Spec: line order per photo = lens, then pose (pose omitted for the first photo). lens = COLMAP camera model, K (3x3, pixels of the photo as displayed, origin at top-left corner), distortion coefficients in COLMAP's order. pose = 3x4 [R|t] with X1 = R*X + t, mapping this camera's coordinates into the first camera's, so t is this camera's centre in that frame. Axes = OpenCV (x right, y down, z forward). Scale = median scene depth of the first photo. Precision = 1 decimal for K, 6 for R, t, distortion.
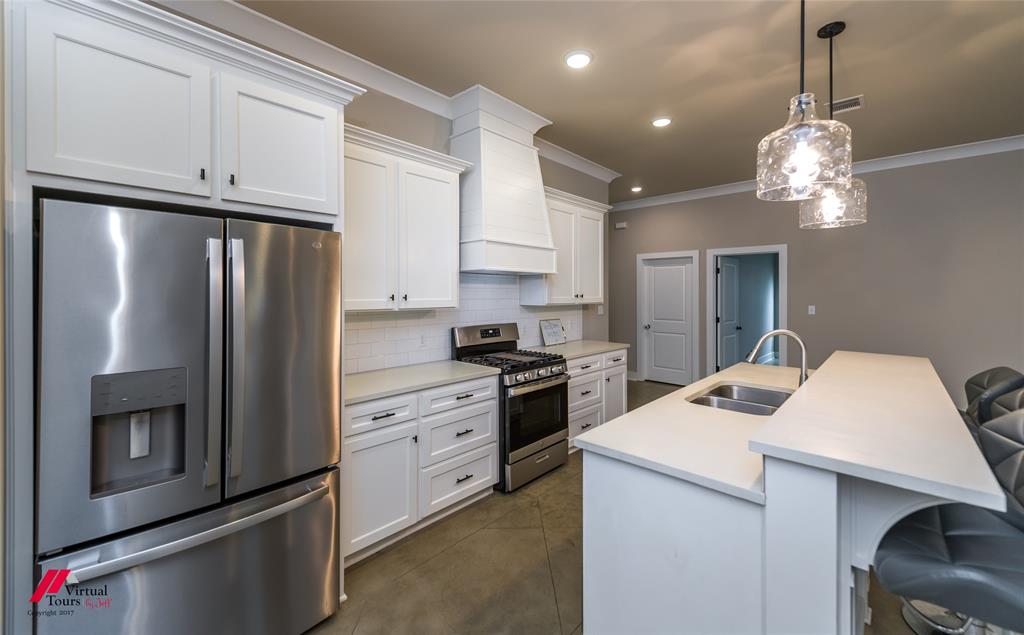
lens RADIAL K [[400.9, 0, 512.0], [0, 400.9, 317.5], [0, 0, 1]] dist [-0.000344, 0.000001]
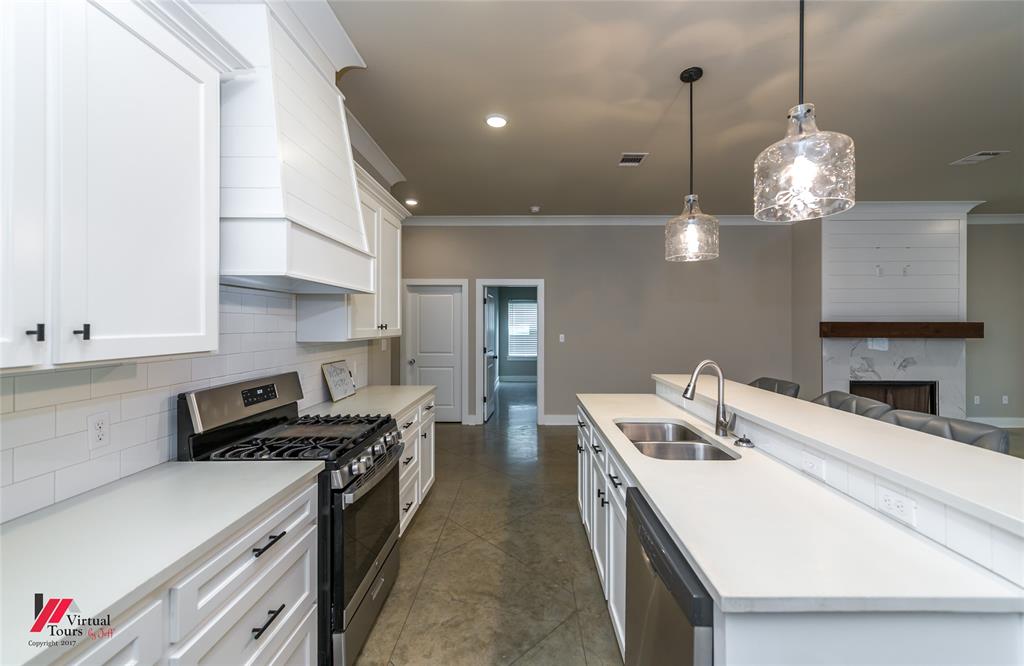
lens RADIAL K [[405.7, 0, 528.5], [0, 405.7, 333.4], [0, 0, 1]] dist [0.001743, 0.000040]
pose [[0.726974, -0.016912, 0.686457, -0.170416], [0.044342, 0.998766, -0.022353, -0.016787], [-0.685232, 0.046689, 0.726827, 0.342629]]
